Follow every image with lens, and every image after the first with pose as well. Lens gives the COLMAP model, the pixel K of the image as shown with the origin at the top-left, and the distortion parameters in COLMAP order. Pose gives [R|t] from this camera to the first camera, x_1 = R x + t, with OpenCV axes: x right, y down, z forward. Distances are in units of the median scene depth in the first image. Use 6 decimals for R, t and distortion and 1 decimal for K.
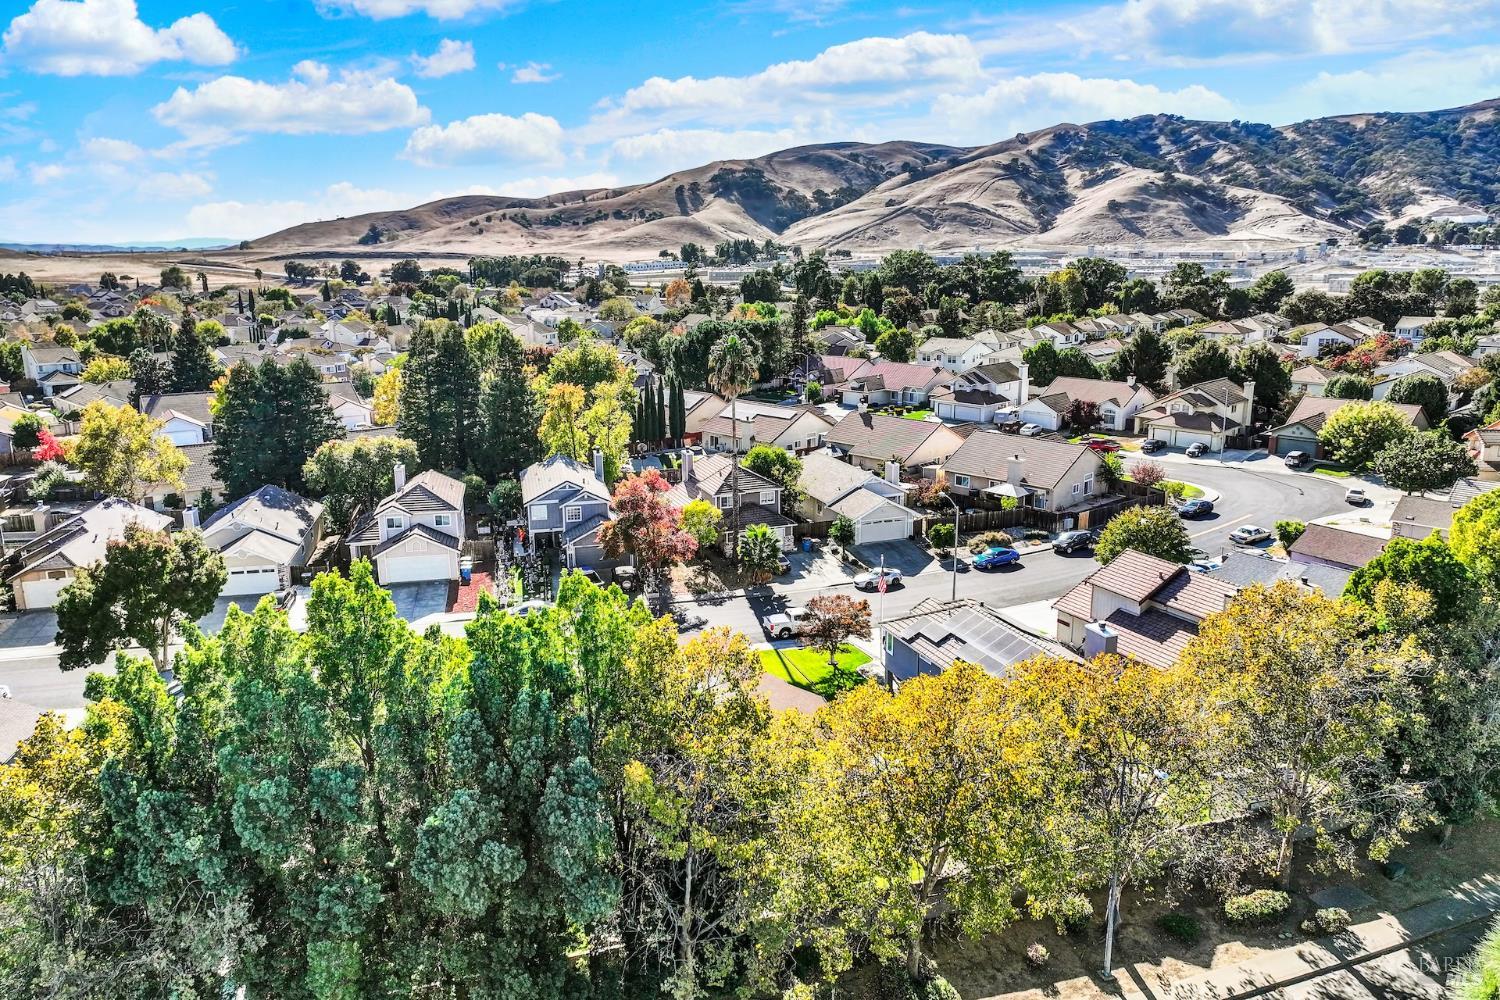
lens RADIAL K [[1053.4, 0, 754.7], [0, 1053.4, 487.9], [0, 0, 1]] dist [0.002809, 0.011470]
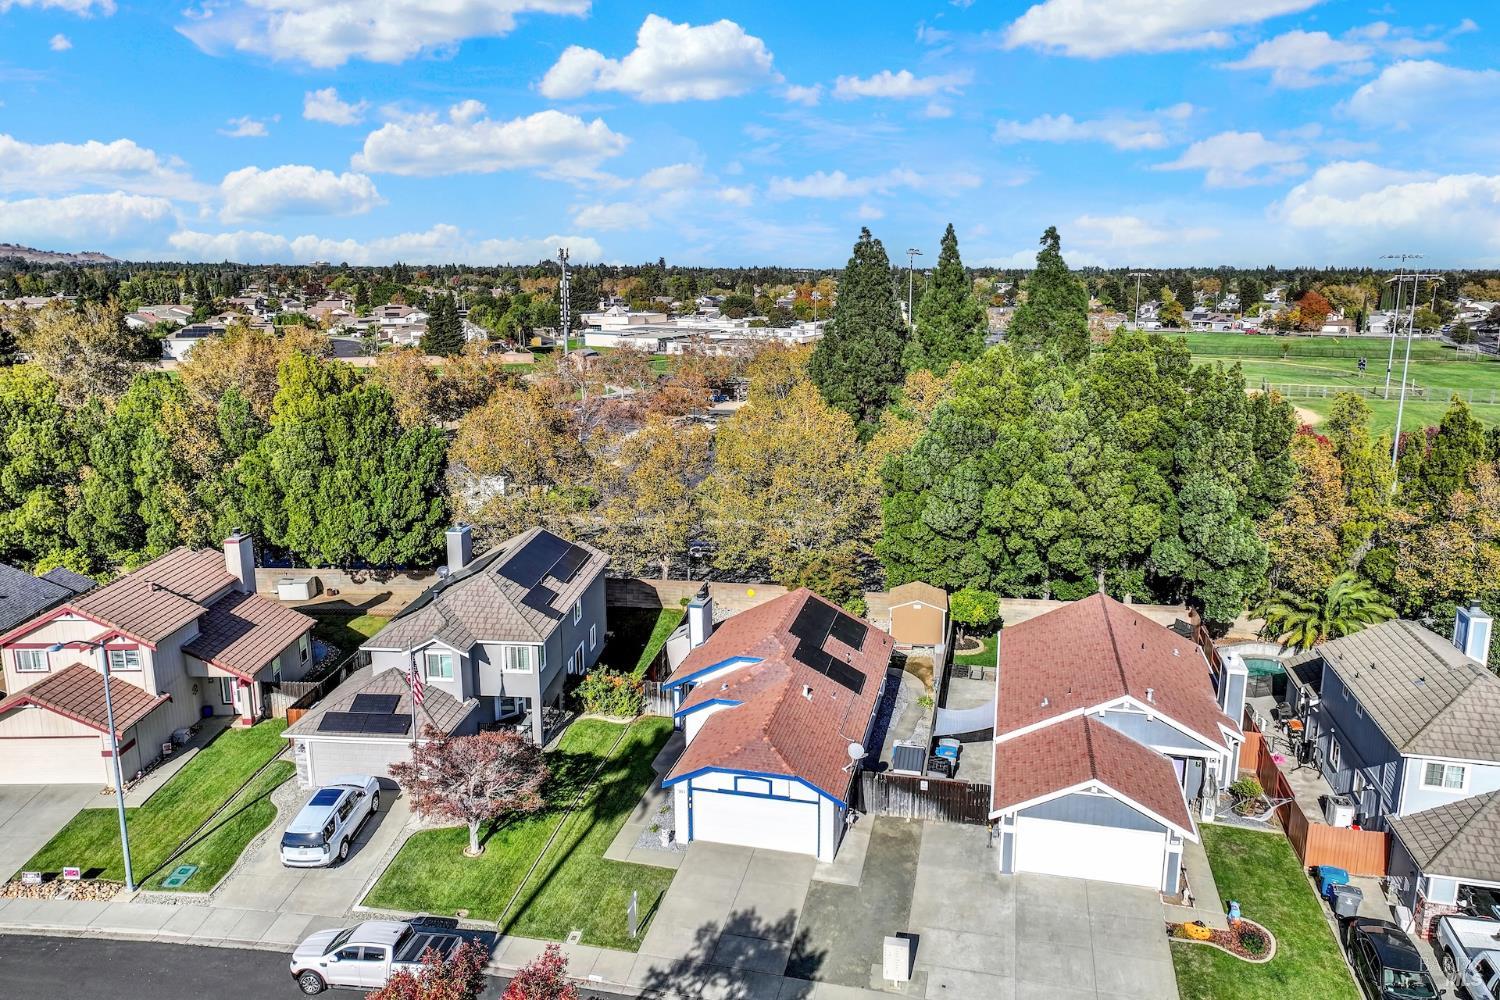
lens RADIAL K [[1053.4, 0, 754.7], [0, 1053.4, 487.9], [0, 0, 1]] dist [0.002809, 0.011470]
pose [[-0.898763, -0.080158, 0.431046, -0.119949], [0.110801, 0.909706, 0.400198, -0.091489], [-0.424204, 0.407443, -0.808728, 0.557631]]
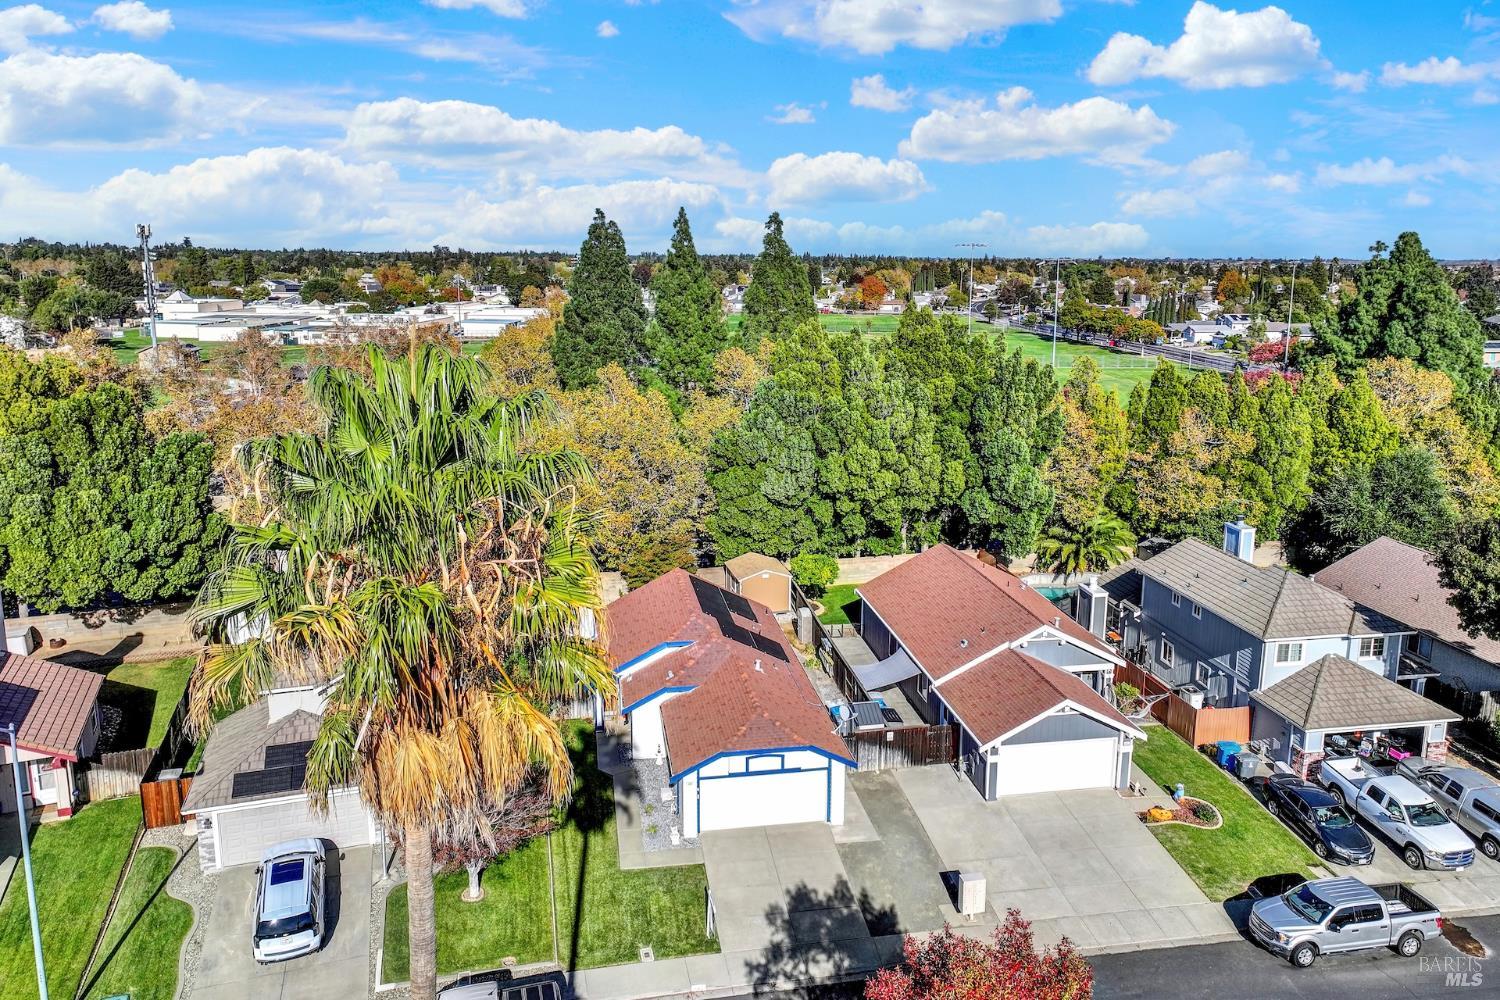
lens RADIAL K [[1053.0, 0, 753.8], [0, 1053.0, 449.7], [0, 0, 1]] dist [0.005344, 0.008708]
pose [[-0.998845, -0.006301, 0.047626, -0.033196], [0.013633, 0.913433, 0.406760, -0.096065], [-0.046066, 0.406940, -0.912293, 0.580006]]
